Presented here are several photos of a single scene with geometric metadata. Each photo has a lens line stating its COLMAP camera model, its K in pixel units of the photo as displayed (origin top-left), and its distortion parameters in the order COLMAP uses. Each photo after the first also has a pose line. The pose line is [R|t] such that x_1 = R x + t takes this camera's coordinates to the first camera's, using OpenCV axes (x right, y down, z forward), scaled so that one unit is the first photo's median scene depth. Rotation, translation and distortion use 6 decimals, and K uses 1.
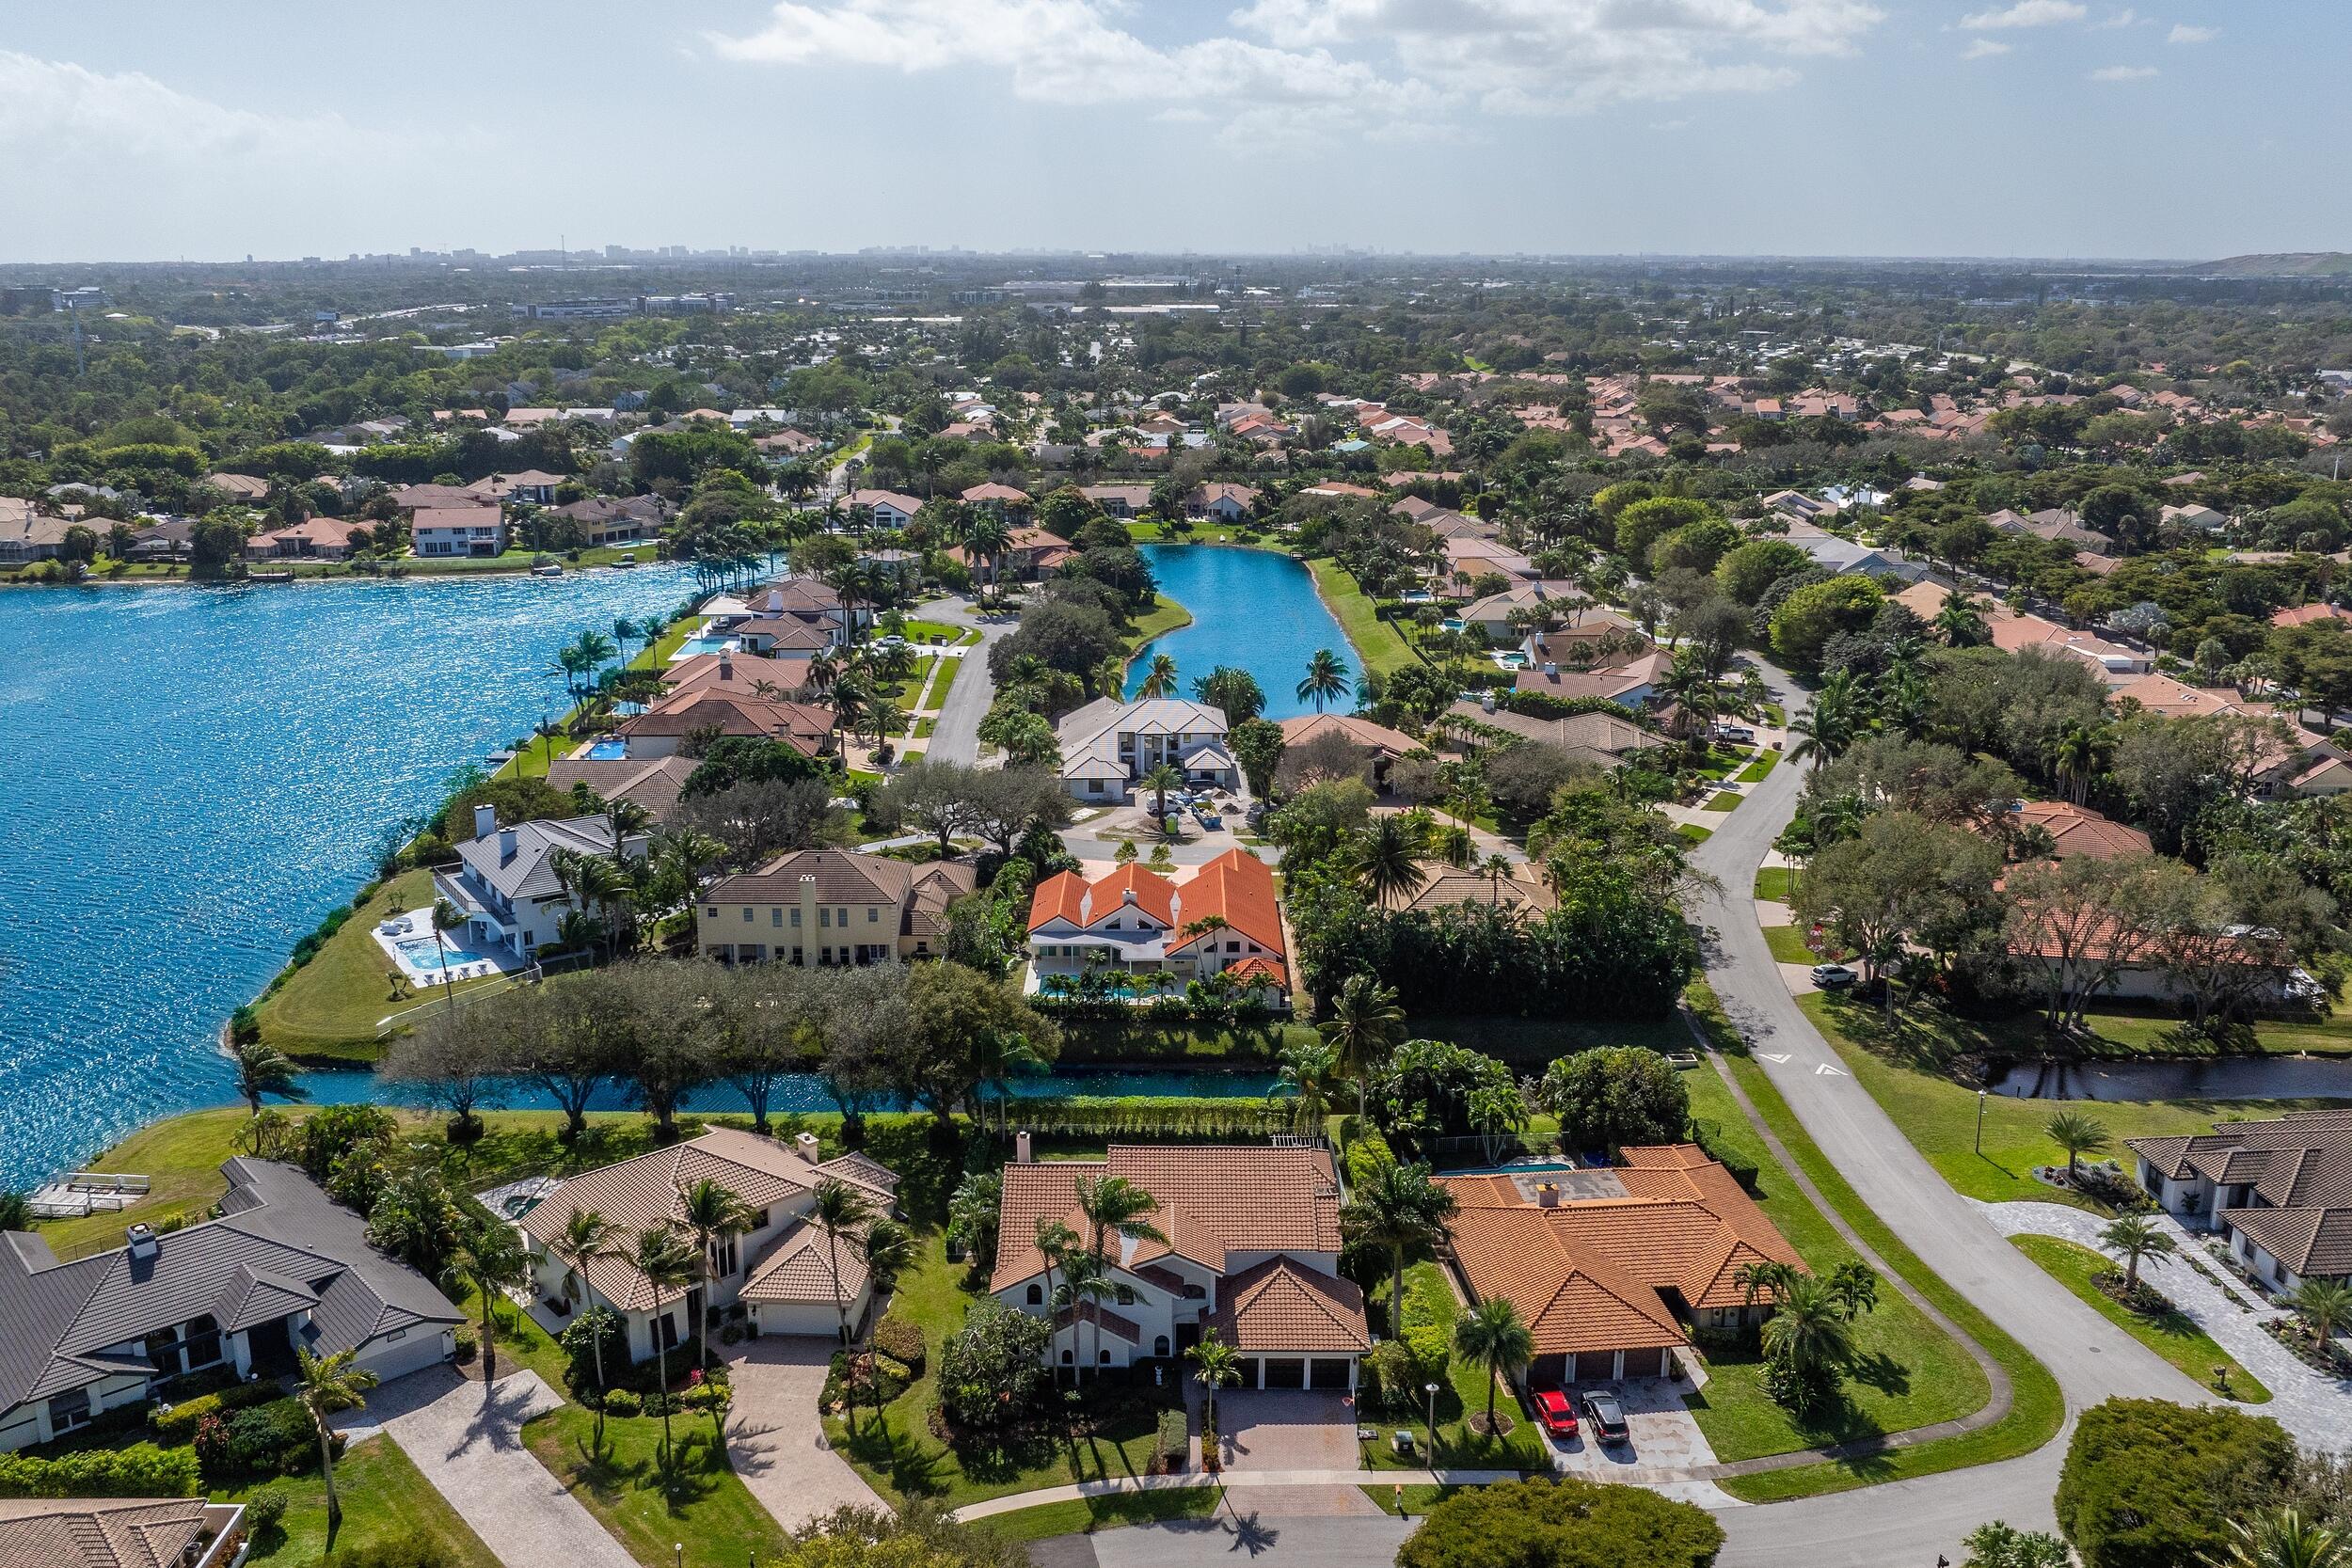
lens RADIAL K [[2058.6, 0, 1176.0], [0, 2058.6, 784.0], [0, 0, 1]] dist [-0.034593, -0.015382]
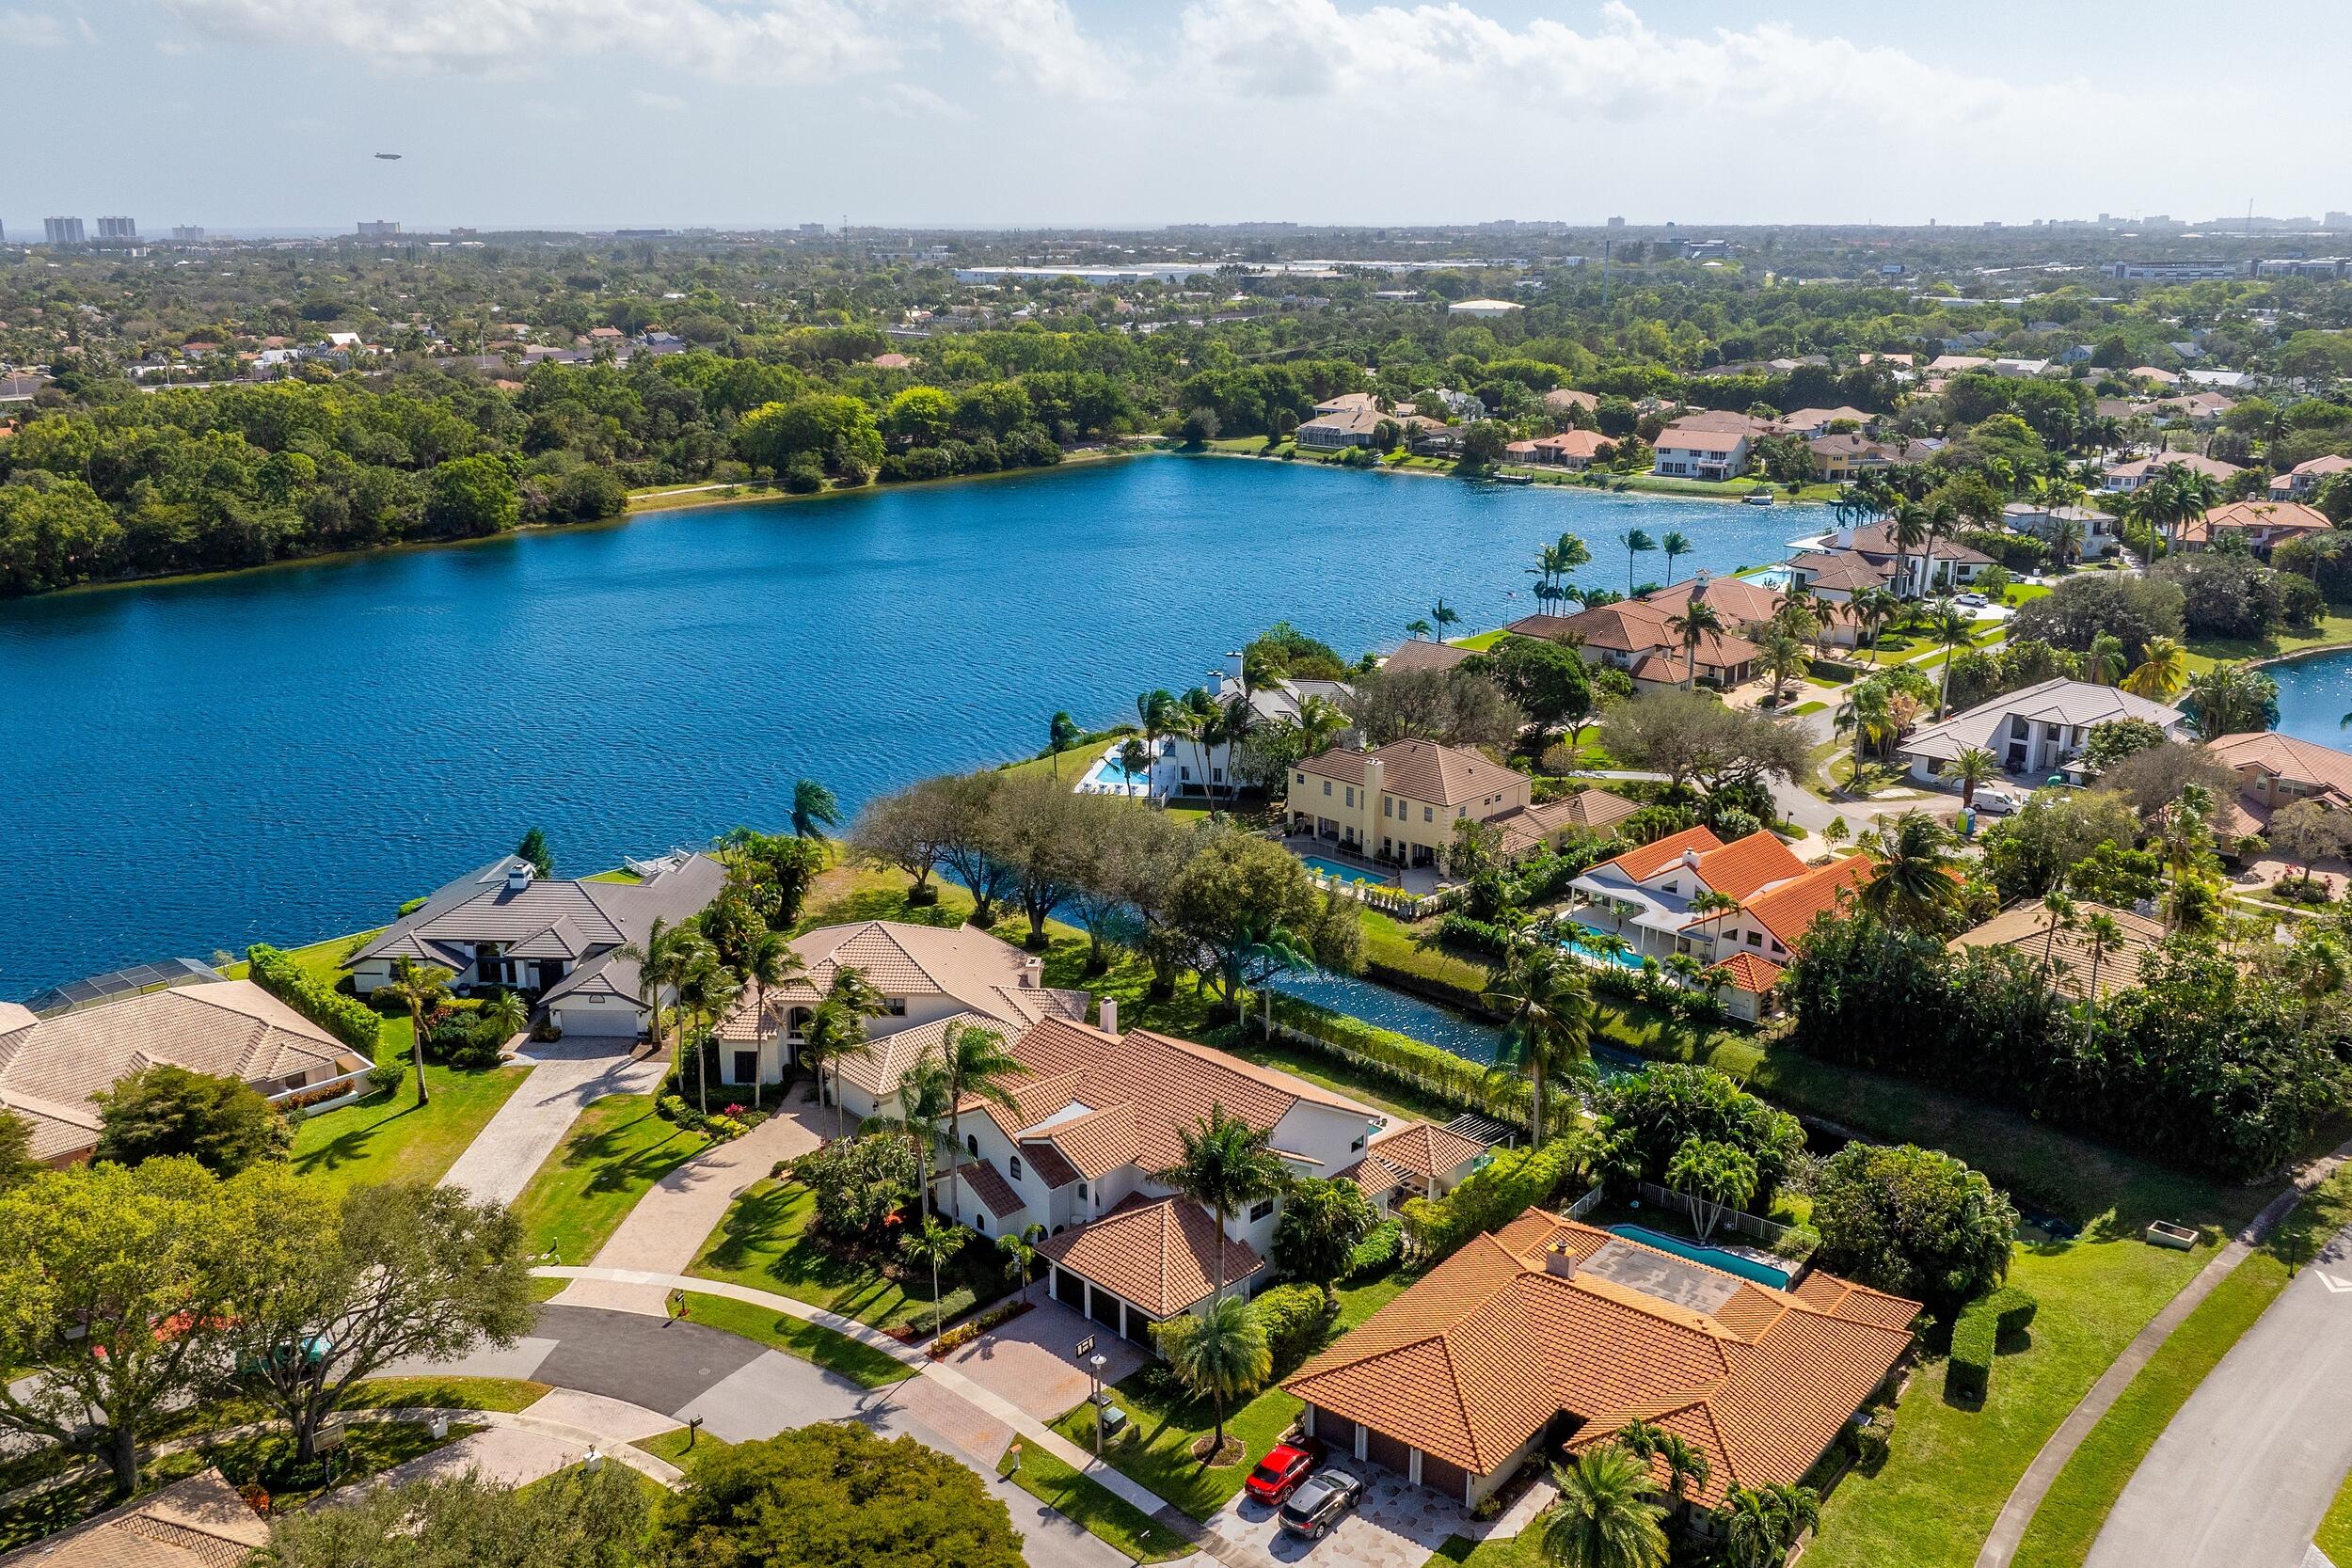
lens RADIAL K [[2058.6, 0, 1176.0], [0, 2058.6, 784.0], [0, 0, 1]] dist [-0.034593, -0.015382]
pose [[0.681280, 0.186836, -0.707778, 0.224341], [-0.180866, 0.979865, 0.084565, -0.004293], [0.709327, 0.070400, 0.701355, 0.133915]]
